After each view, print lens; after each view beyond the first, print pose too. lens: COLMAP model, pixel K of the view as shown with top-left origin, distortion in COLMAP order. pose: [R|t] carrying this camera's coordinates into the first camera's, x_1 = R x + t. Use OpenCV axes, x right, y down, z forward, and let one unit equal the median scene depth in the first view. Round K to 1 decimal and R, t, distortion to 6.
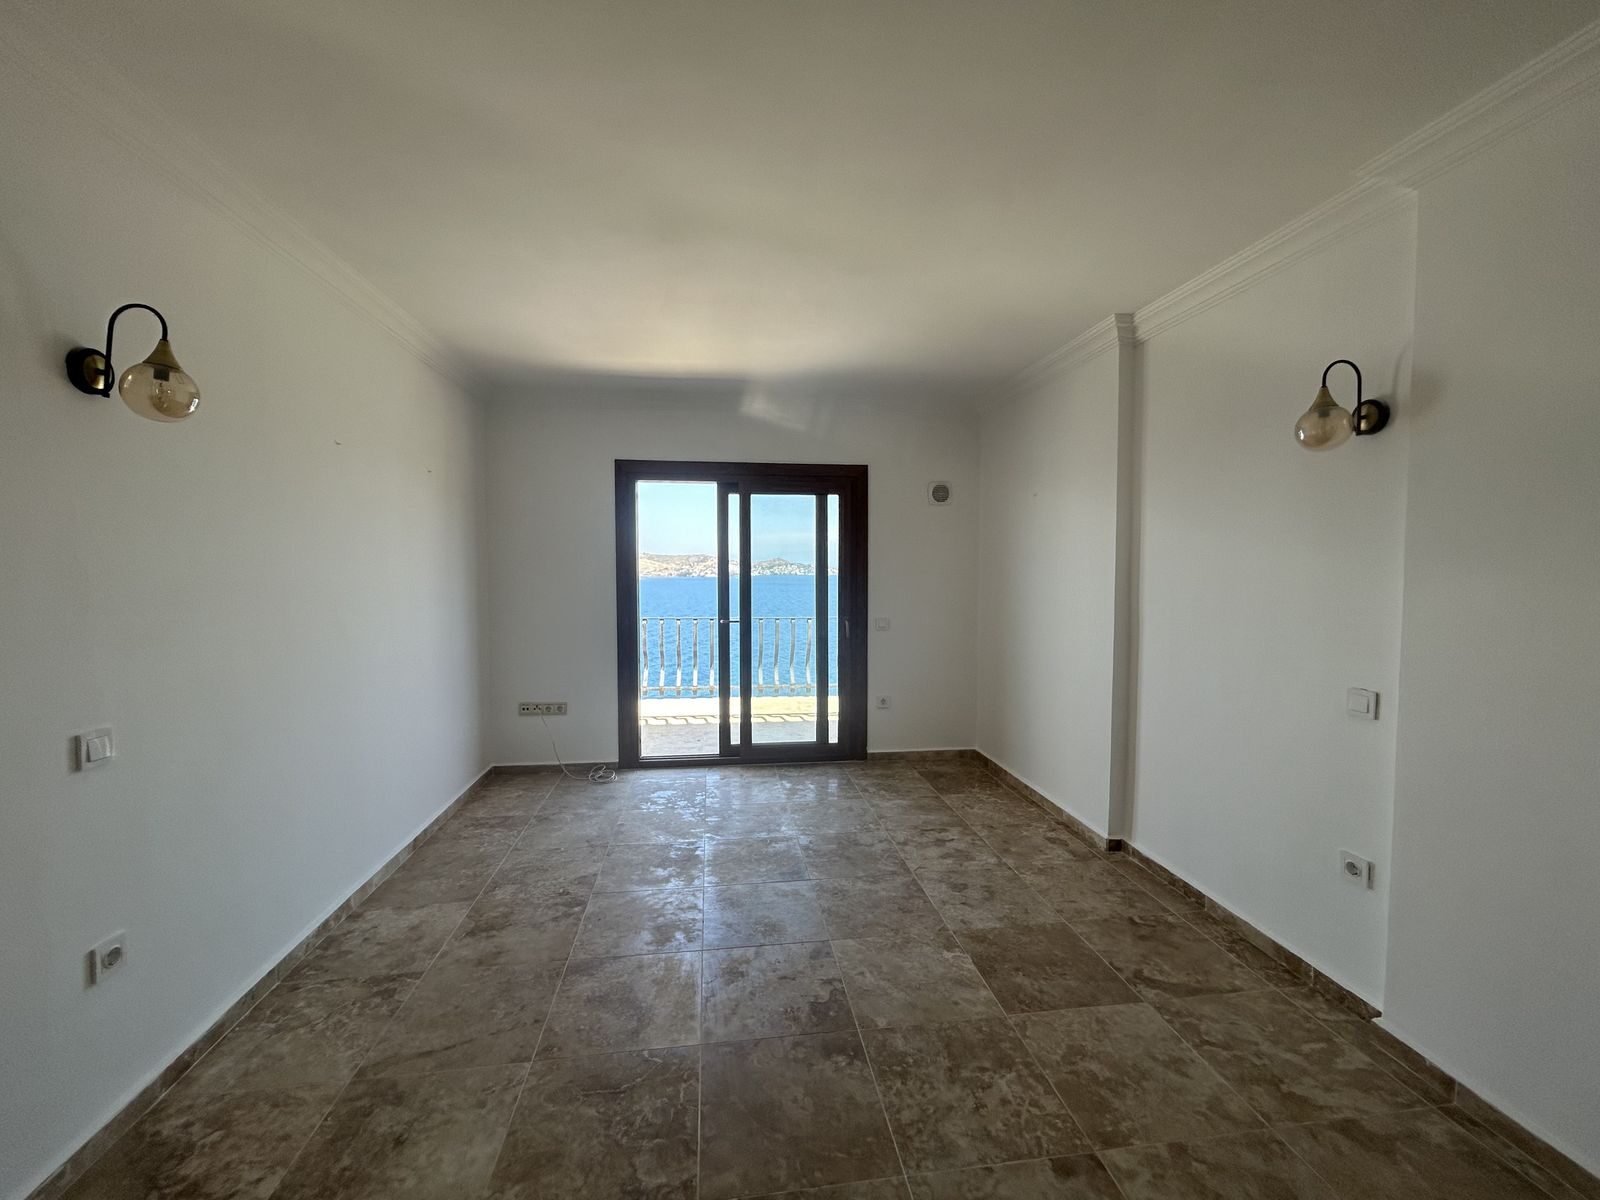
lens RADIAL K [[648.1, 0, 800.0], [0, 648.1, 600.0], [0, 0, 1]] dist [0.014366, -0.007812]
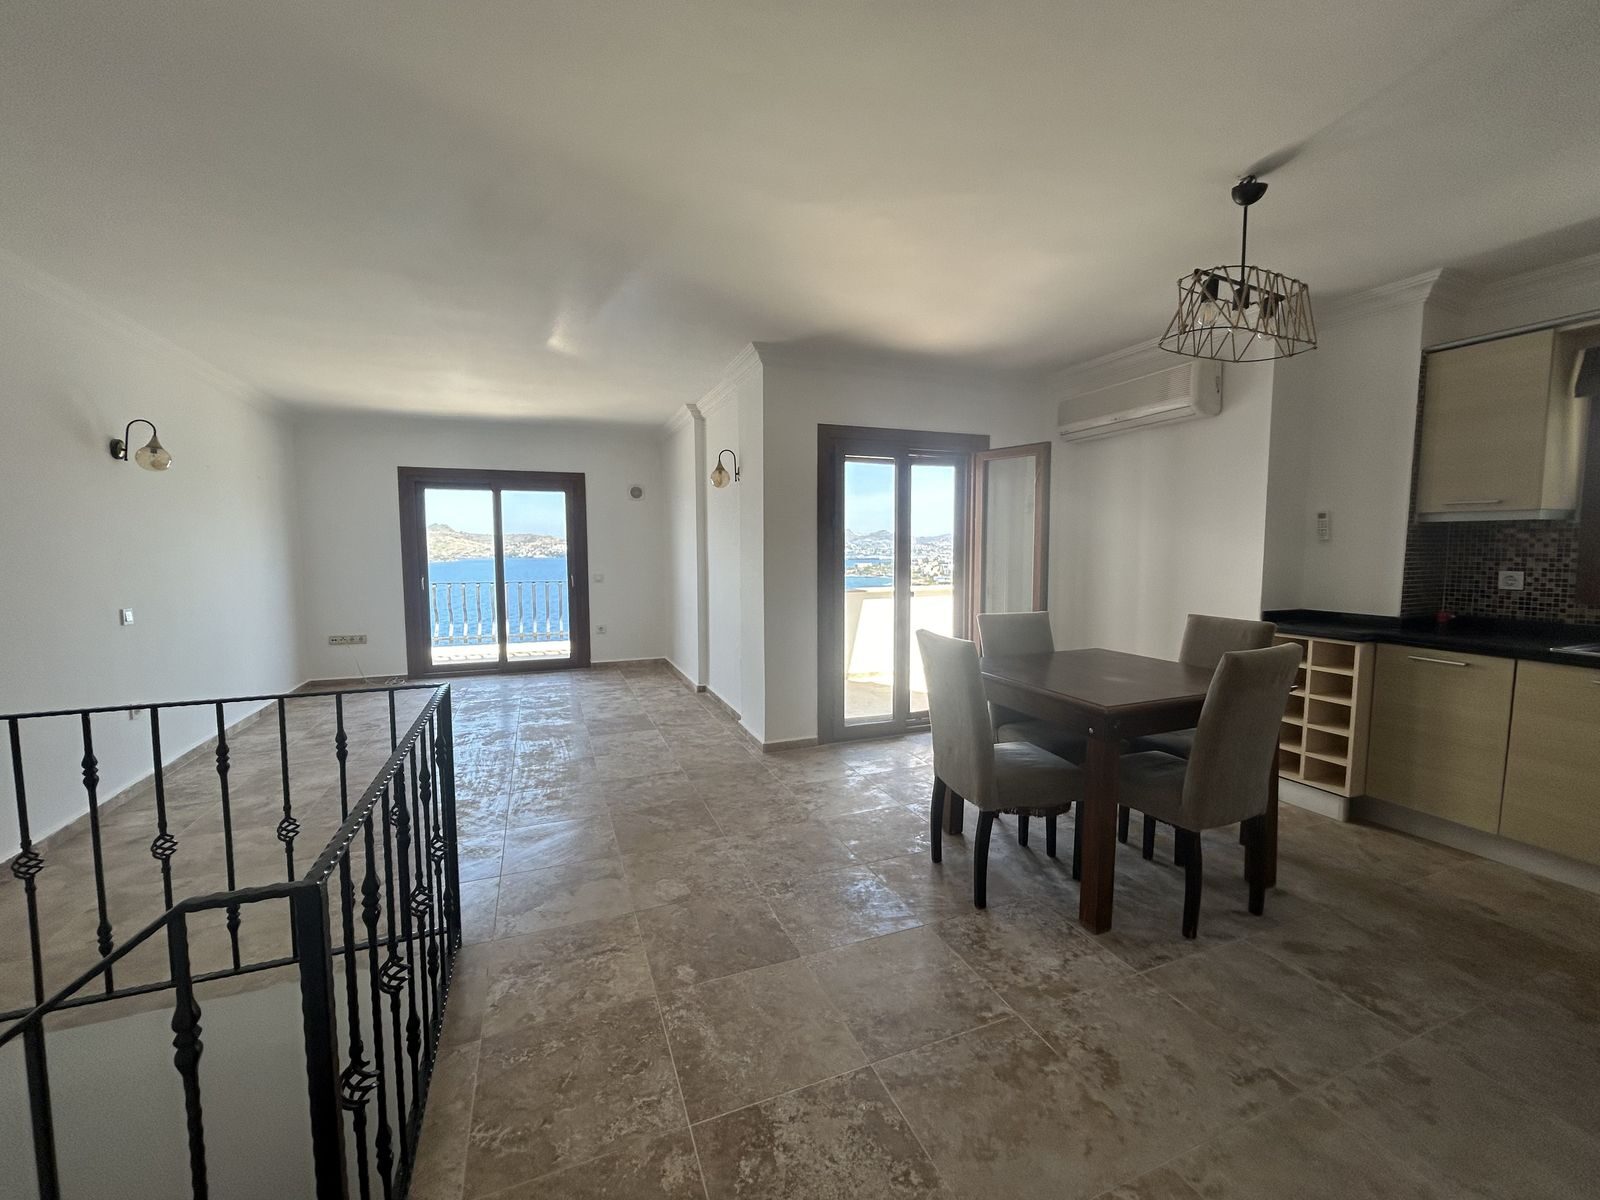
lens RADIAL K [[649.0, 0, 800.0], [0, 649.0, 600.0], [0, 0, 1]] dist [-0.002890, 0.000609]
pose [[0.970922, -0.025169, 0.238068, 0.241590], [0.018015, 0.999320, 0.032180, 0.051990], [-0.238716, -0.026956, 0.970715, -0.642228]]
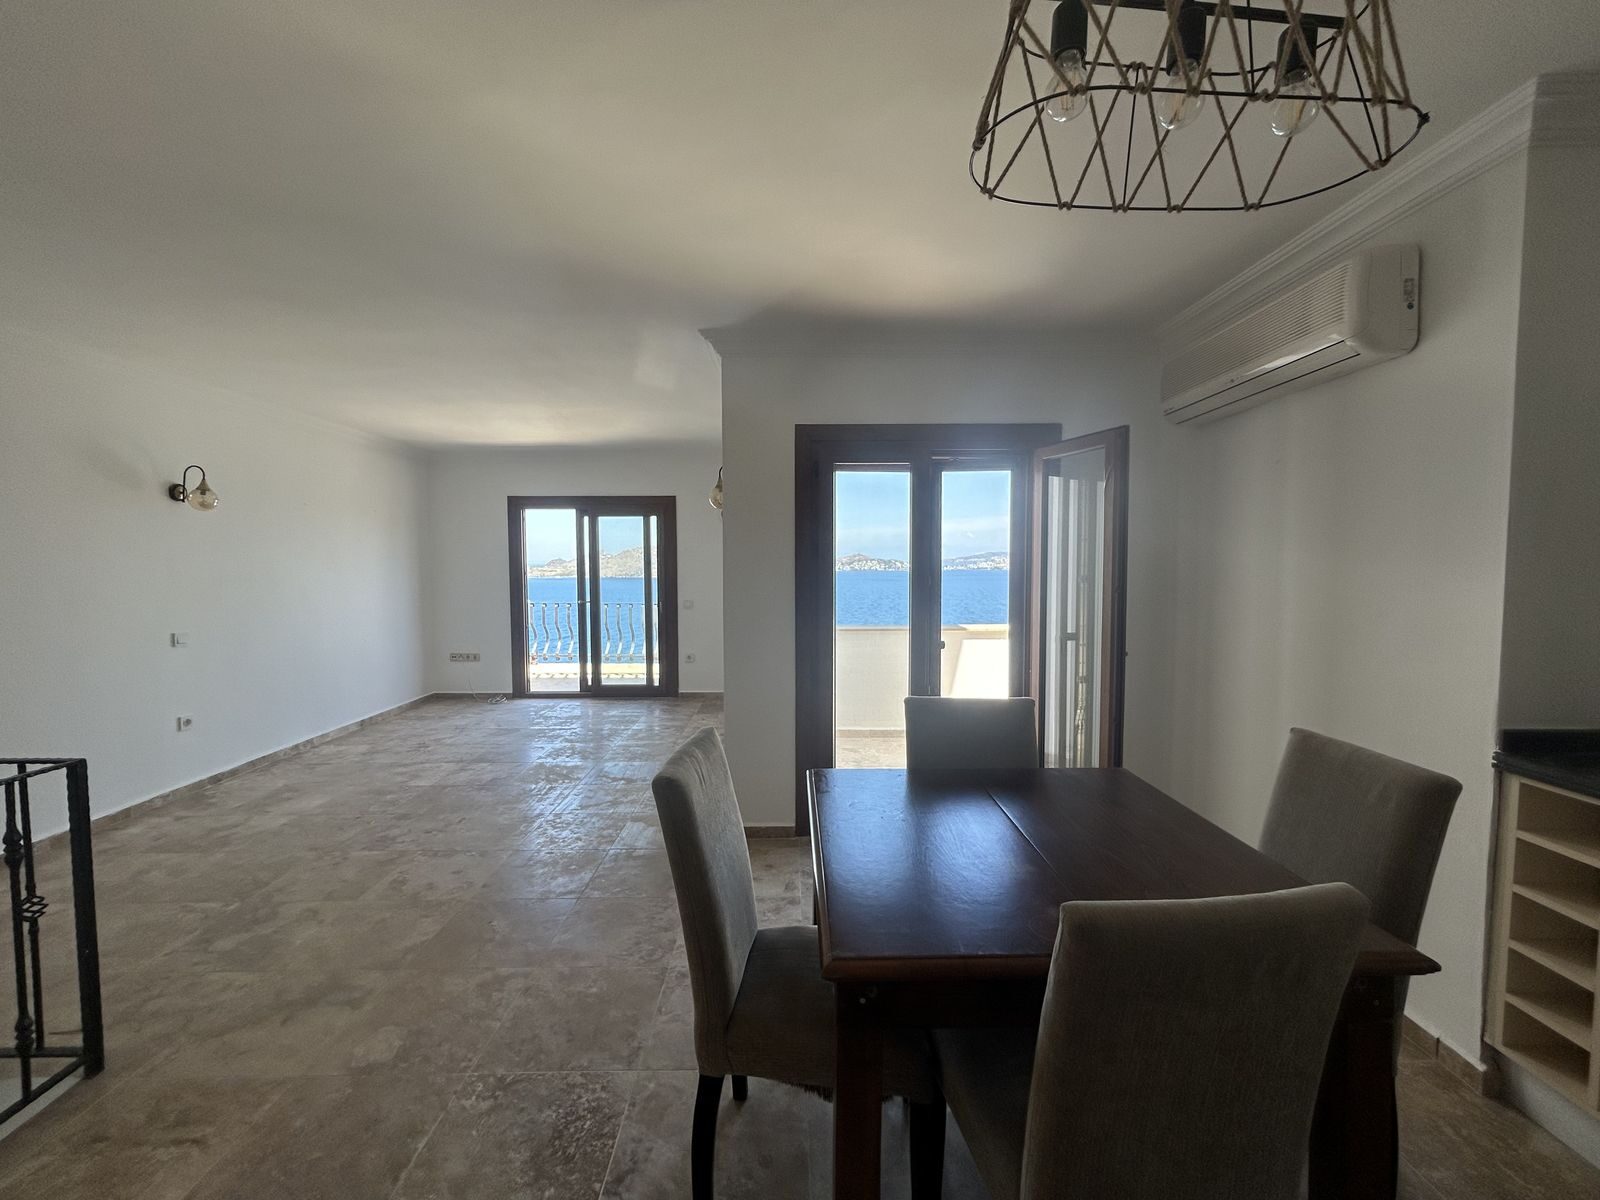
lens RADIAL K [[649.0, 0, 800.0], [0, 649.0, 600.0], [0, 0, 1]] dist [-0.002890, 0.000609]
pose [[0.991932, 0.002337, -0.126753, 0.612172], [-0.001528, 0.999978, 0.006477, 0.019666], [0.126765, -0.006231, 0.991913, -0.449669]]
